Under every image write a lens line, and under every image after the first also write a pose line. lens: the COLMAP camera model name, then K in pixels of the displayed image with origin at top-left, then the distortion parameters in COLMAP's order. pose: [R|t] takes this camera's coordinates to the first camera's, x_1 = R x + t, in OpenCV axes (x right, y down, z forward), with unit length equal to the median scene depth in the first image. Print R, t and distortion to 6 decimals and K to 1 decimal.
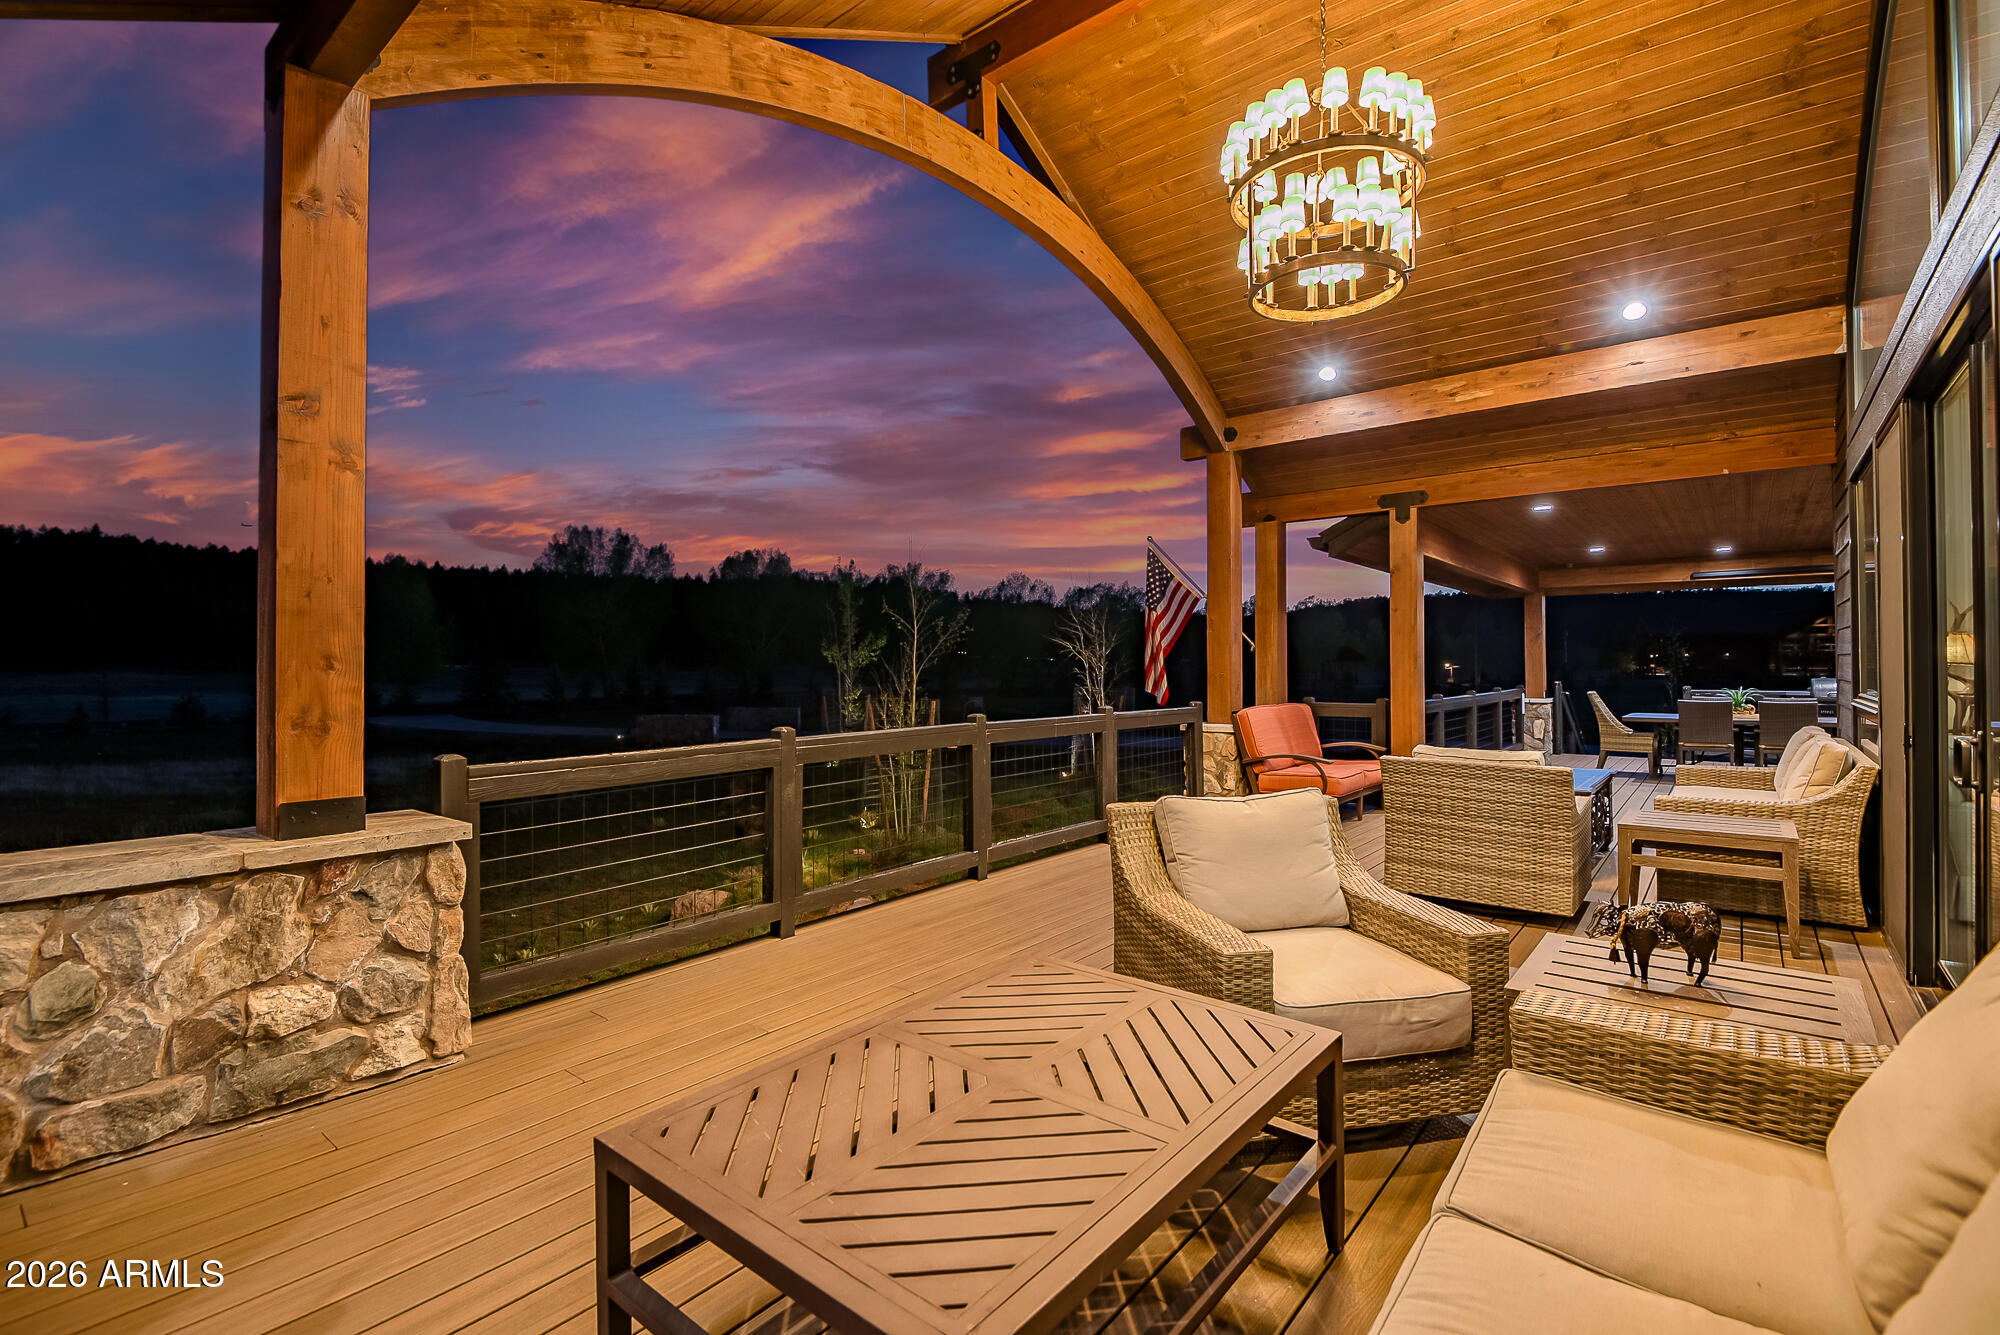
lens RADIAL K [[888.0, 0, 1000.0], [0, 888.0, 667.5], [0, 0, 1]] dist [-0.000160, -0.016279]
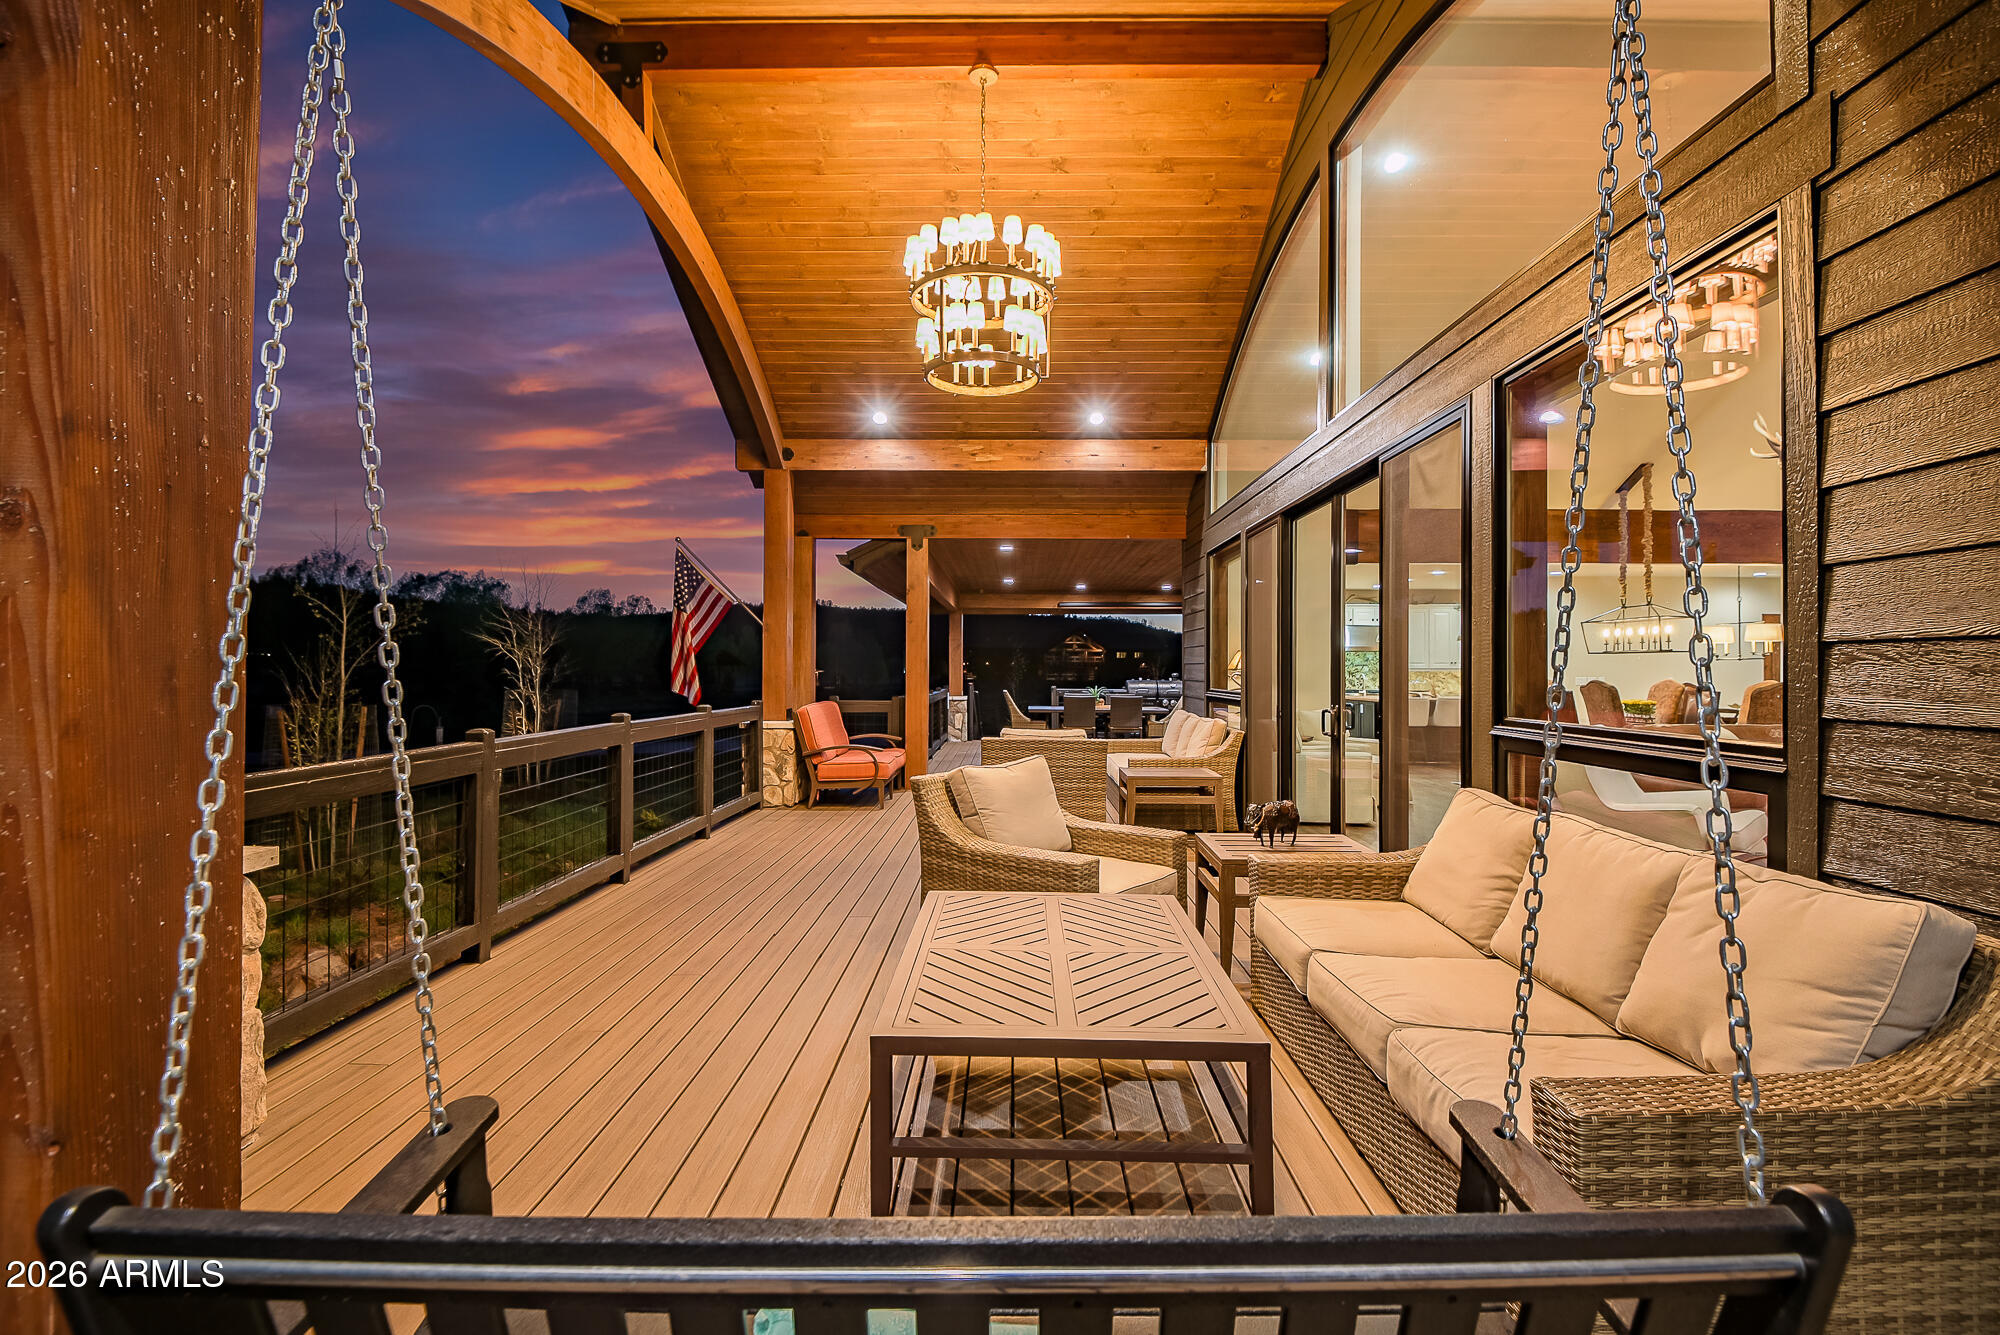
lens RADIAL K [[888.0, 0, 1000.0], [0, 888.0, 667.5], [0, 0, 1]] dist [-0.000160, -0.016279]
pose [[0.783860, 0.010877, 0.620843, -0.229882], [-0.008408, 0.999941, -0.006902, 0.004295], [-0.620881, 0.000190, 0.783905, -0.016001]]
